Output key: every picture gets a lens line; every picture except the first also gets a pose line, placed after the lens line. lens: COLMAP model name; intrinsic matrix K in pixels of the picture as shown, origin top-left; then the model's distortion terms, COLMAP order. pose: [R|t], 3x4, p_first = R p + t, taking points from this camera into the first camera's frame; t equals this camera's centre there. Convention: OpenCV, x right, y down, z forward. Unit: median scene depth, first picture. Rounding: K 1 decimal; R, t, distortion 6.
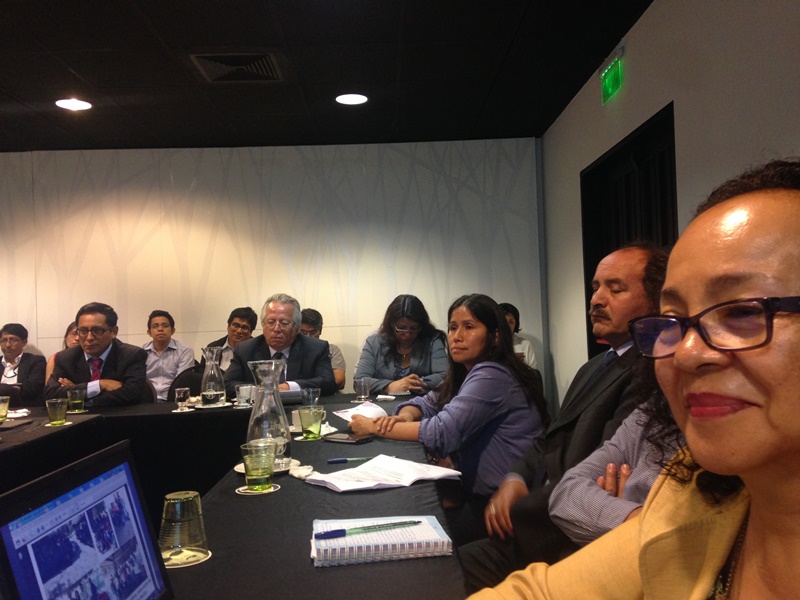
lens RADIAL K [[692.0, 0, 401.2], [0, 692.0, 304.9], [0, 0, 1]] dist [0.074965, -0.092494]
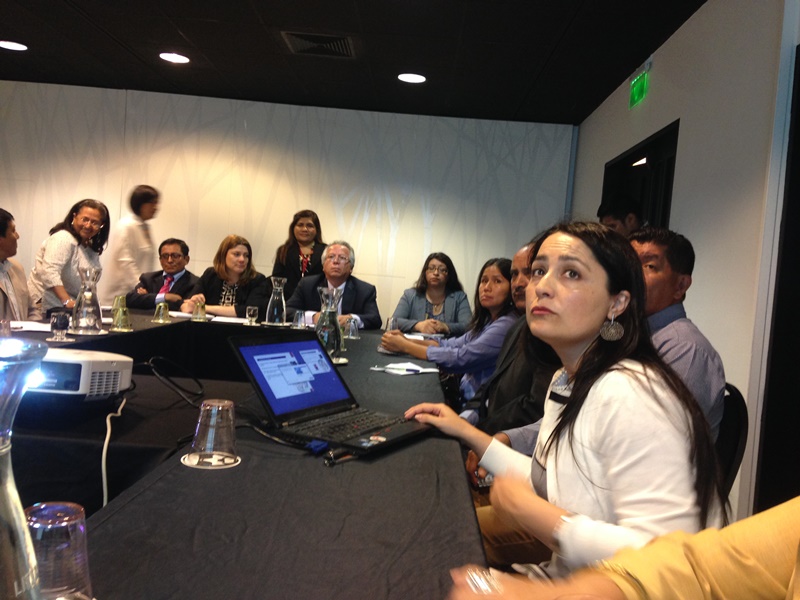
lens RADIAL K [[692.0, 0, 398.2], [0, 692.0, 298.7], [0, 0, 1]] dist [0.074965, -0.092494]
pose [[0.991802, 0.118820, -0.047018, 0.002583], [-0.116063, 0.991572, 0.057565, 0.000178], [0.053461, -0.051636, 0.997234, -0.130278]]
